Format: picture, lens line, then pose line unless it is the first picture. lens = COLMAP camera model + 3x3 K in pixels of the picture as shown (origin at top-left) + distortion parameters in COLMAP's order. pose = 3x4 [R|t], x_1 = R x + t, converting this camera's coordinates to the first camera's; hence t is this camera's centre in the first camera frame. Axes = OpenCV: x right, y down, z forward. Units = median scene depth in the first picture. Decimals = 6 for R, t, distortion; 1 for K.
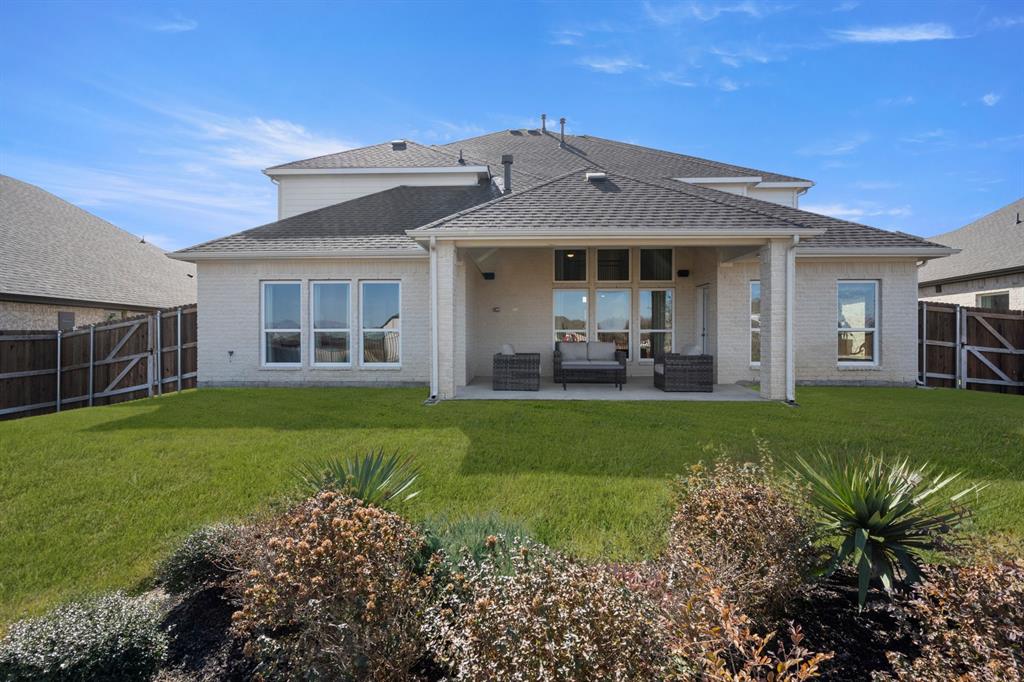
lens RADIAL K [[472.2, 0, 512.3], [0, 472.2, 336.8], [0, 0, 1]] dist [-0.000454, -0.000030]
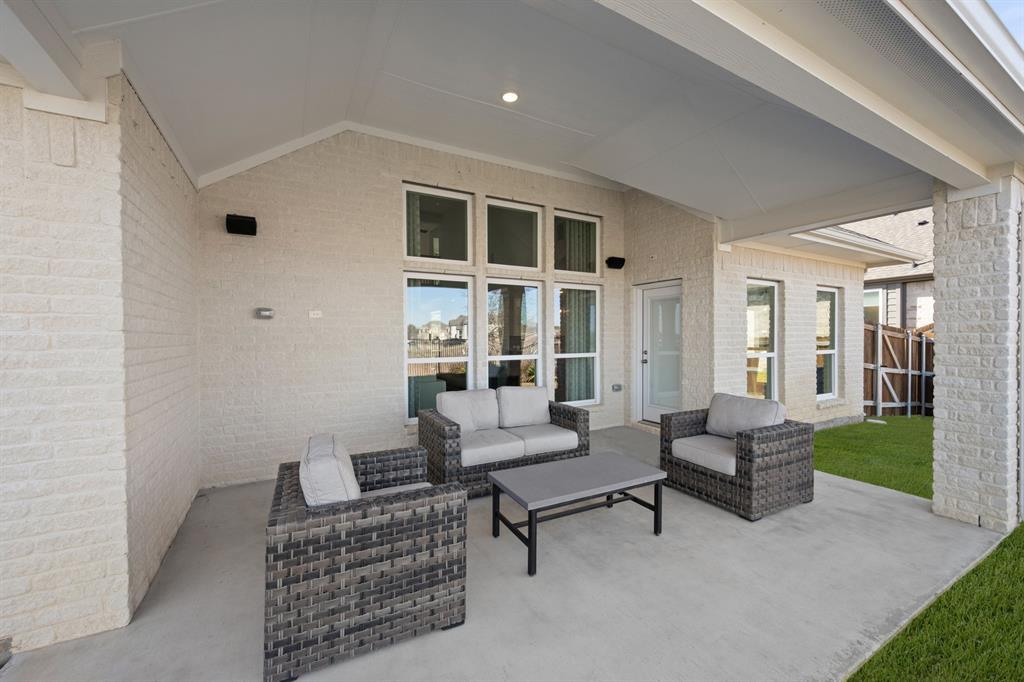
lens RADIAL K [[400.1, 0, 509.7], [0, 400.1, 338.1], [0, 0, 1]] dist [-0.001275, 0.000128]
pose [[0.858379, -0.005128, 0.512990, -0.034203], [0.007110, 0.999973, -0.001901, -0.040735], [-0.512966, 0.005279, 0.858393, 0.716516]]
